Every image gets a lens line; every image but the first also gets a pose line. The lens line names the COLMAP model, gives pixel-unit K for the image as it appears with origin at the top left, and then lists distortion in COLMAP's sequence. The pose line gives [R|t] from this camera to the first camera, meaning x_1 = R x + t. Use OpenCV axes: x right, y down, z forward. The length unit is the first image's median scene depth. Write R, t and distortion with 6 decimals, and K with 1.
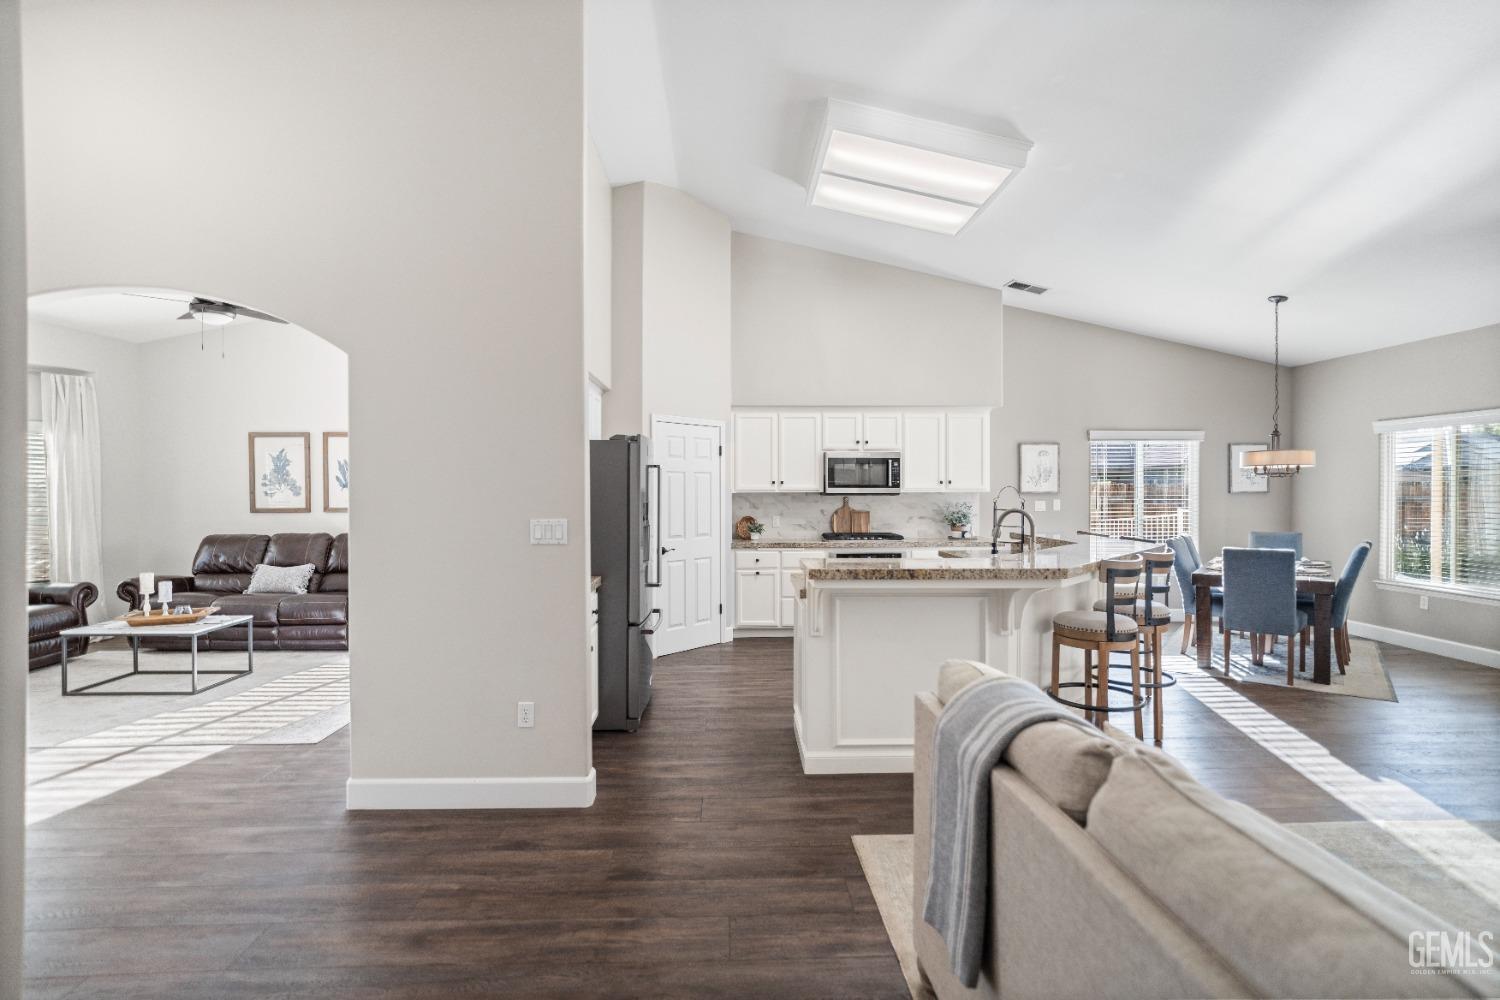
lens RADIAL K [[704.6, 0, 752.3], [0, 704.6, 500.0], [0, 0, 1]] dist [-0.017394, 0.006332]
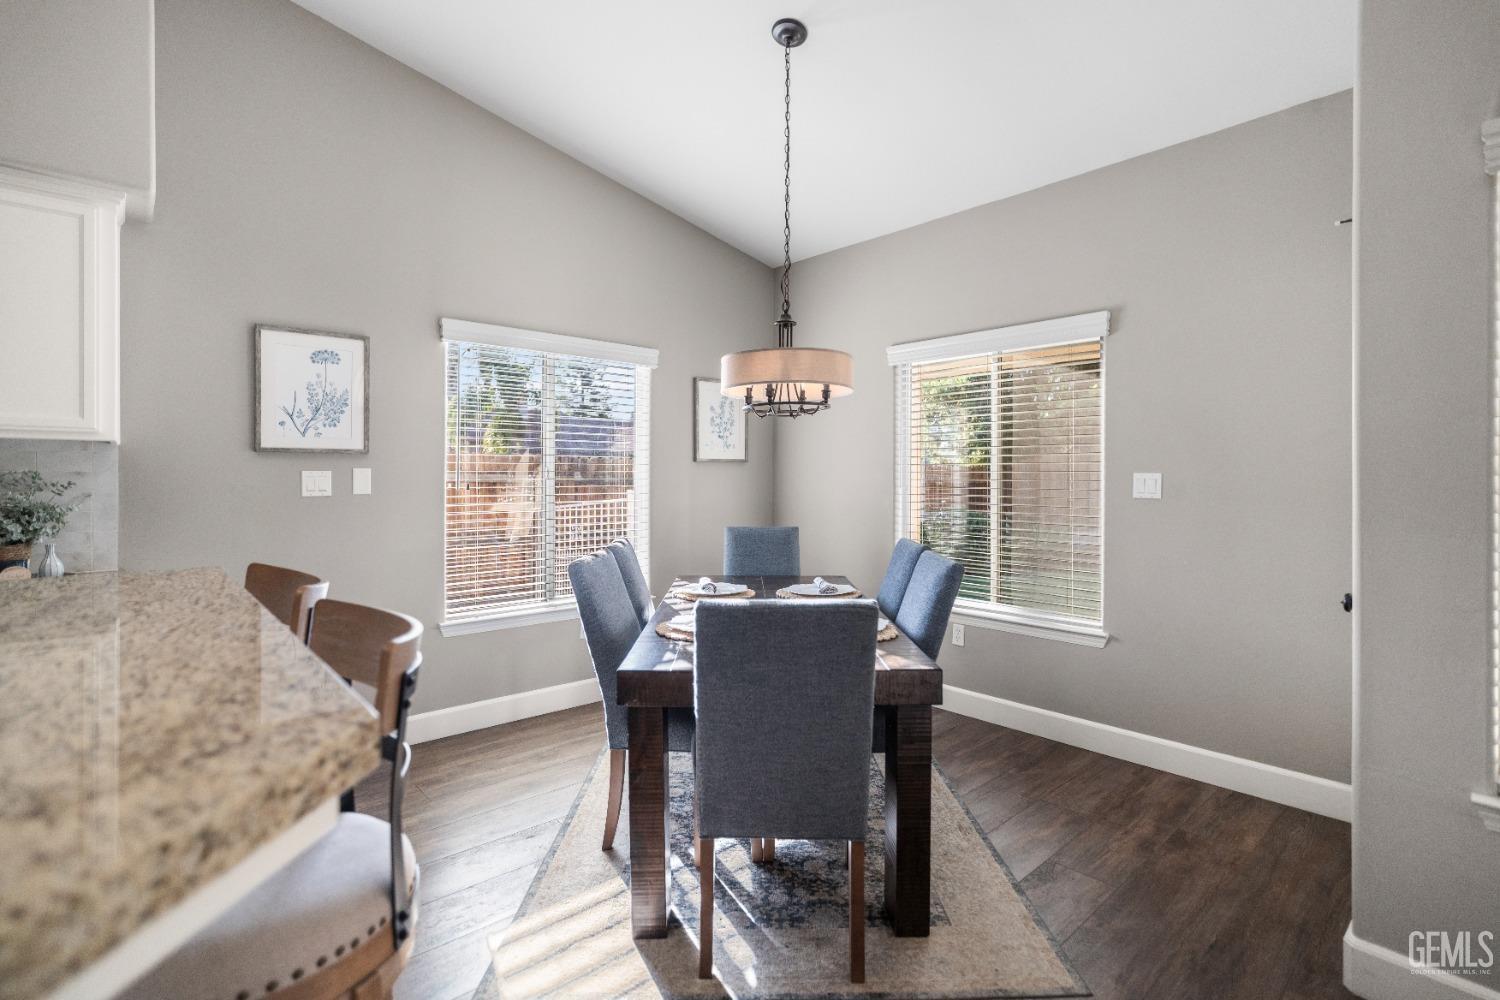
lens RADIAL K [[704.6, 0, 750.1], [0, 704.6, 490.1], [0, 0, 1]] dist [-0.017394, 0.006332]
pose [[0.771429, -0.007814, 0.636267, 0.344338], [0.003830, 0.999964, 0.007637, 0.010268], [-0.636304, -0.003455, 0.771431, 0.519980]]
